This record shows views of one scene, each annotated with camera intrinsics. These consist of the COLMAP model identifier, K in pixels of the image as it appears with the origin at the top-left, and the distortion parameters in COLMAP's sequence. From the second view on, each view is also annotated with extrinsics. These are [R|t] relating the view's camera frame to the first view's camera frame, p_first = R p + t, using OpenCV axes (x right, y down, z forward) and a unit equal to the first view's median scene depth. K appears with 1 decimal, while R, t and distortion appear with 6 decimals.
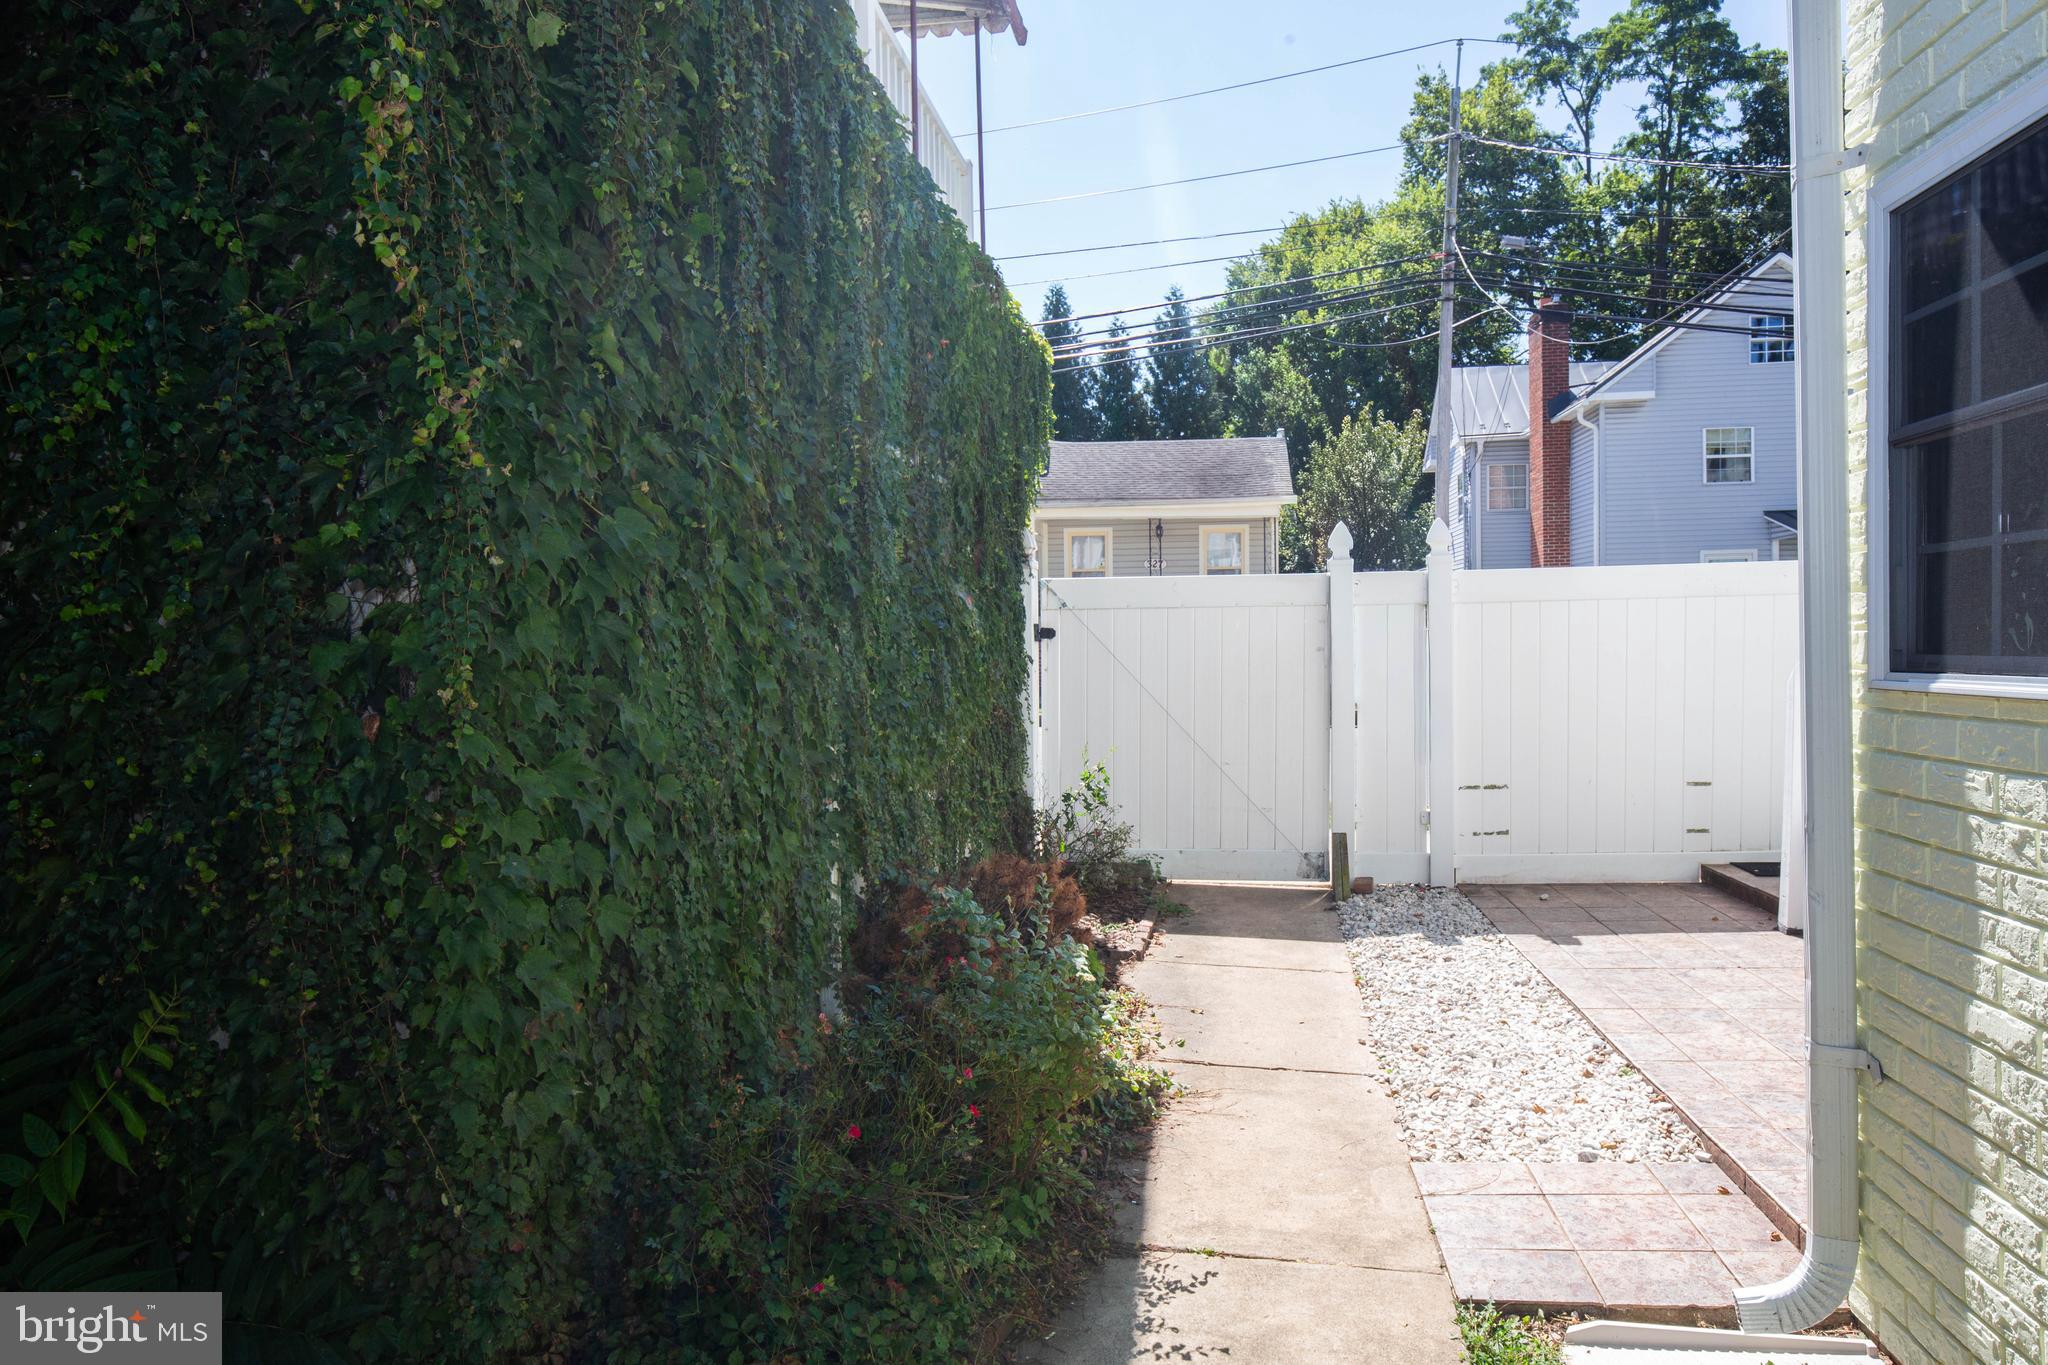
lens RADIAL K [[1321.3, 0, 1025.6], [0, 1321.3, 671.9], [0, 0, 1]] dist [-0.019480, -0.001113]
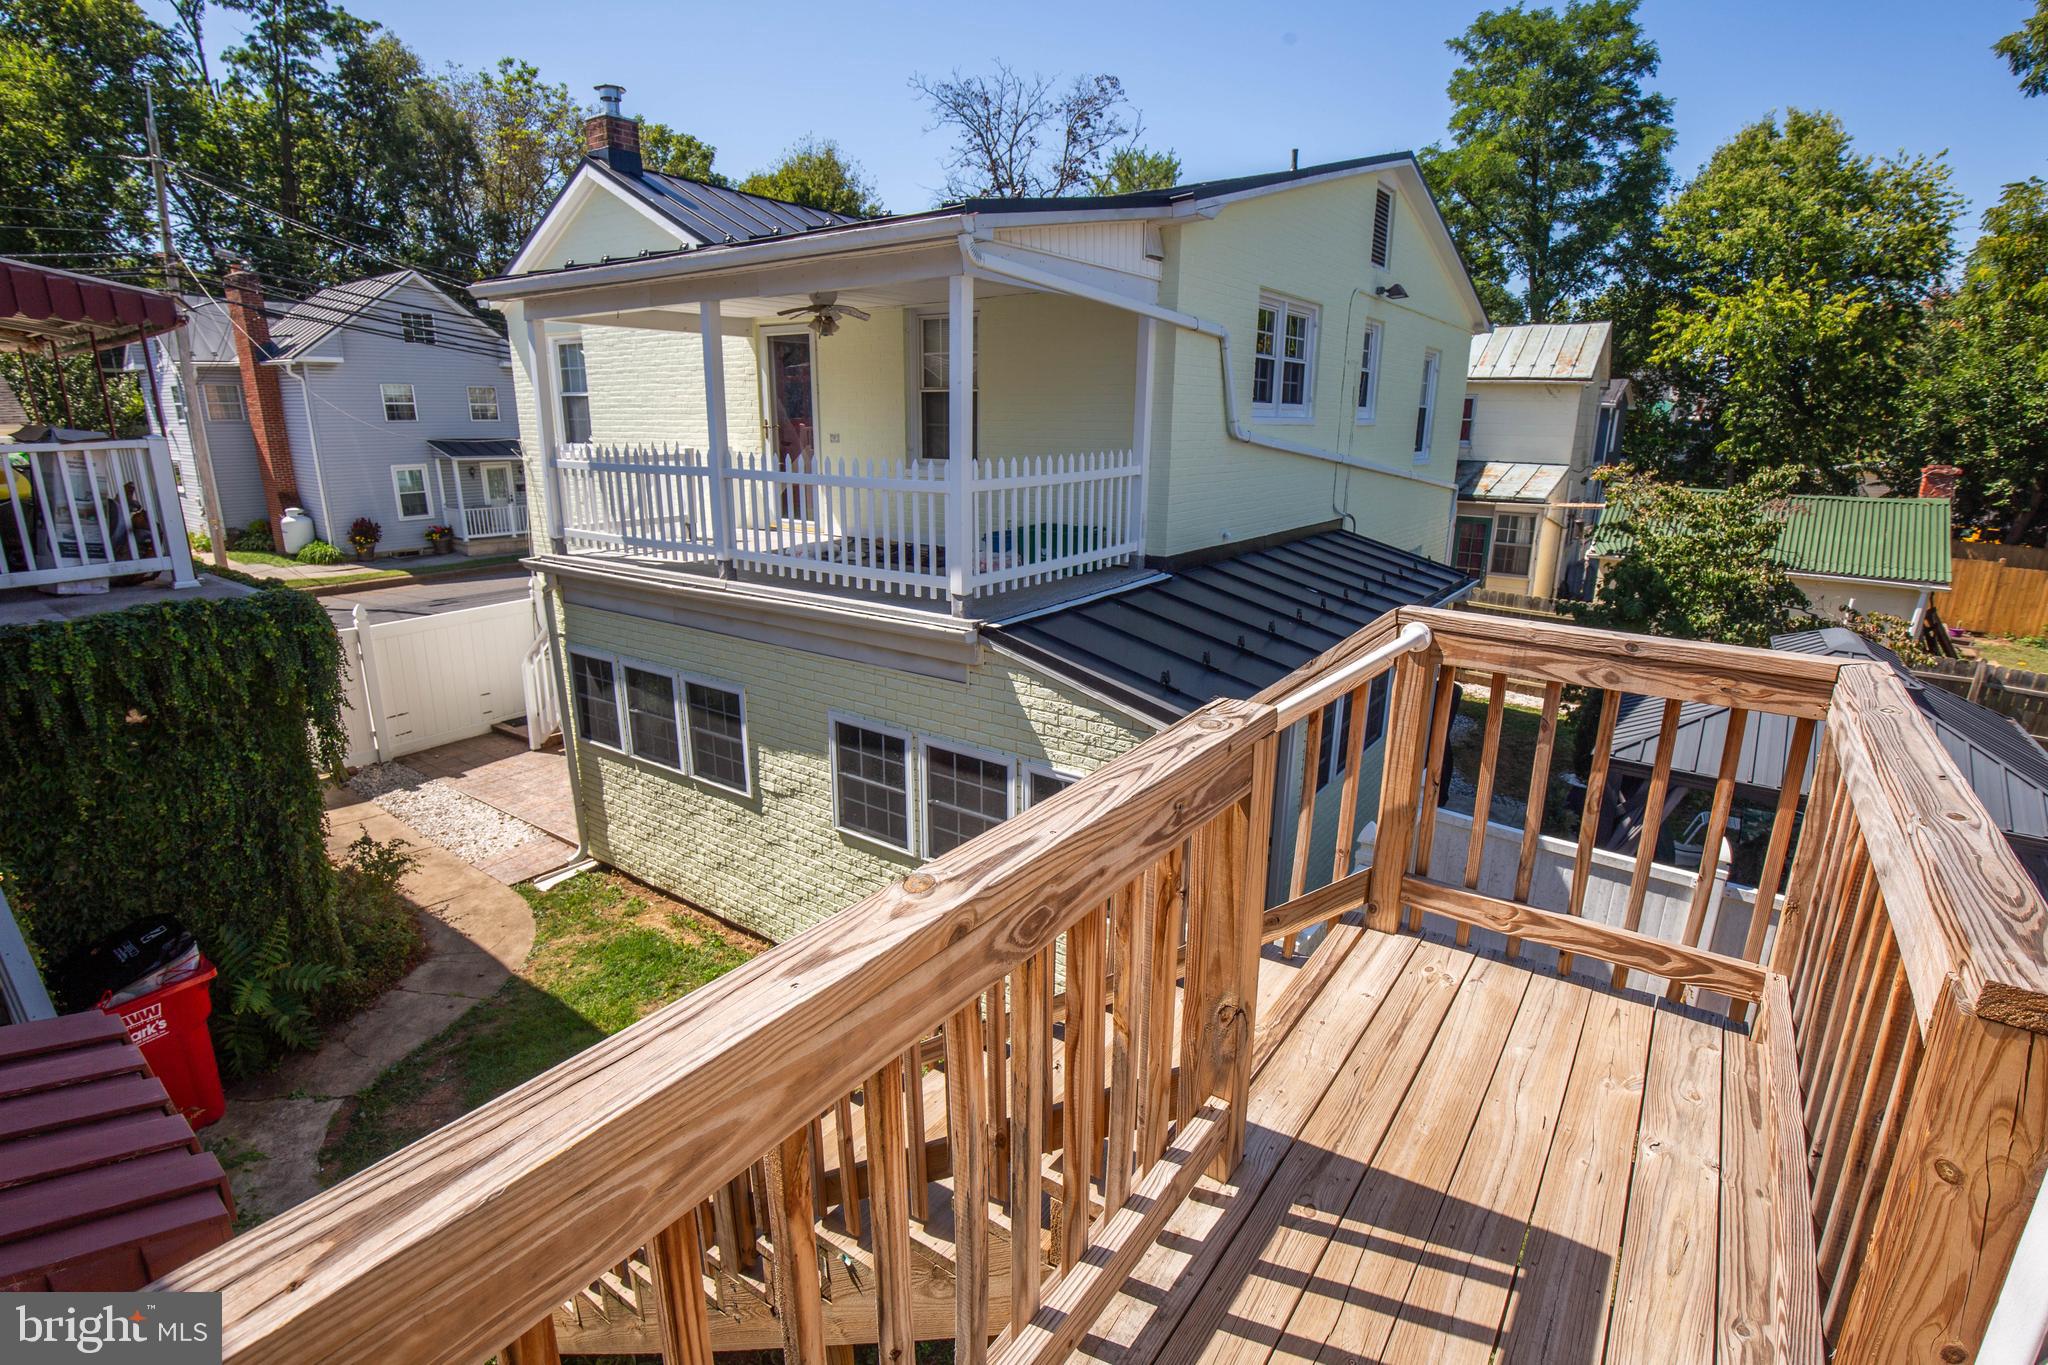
lens RADIAL K [[960.3, 0, 1025.8], [0, 960.3, 681.1], [0, 0, 1]] dist [-0.011035, 0.000605]
pose [[0.463500, -0.219796, 0.858404, -0.173881], [-0.000694, 0.968657, 0.248401, -0.117196], [-0.886097, -0.115729, 0.448820, -0.226089]]
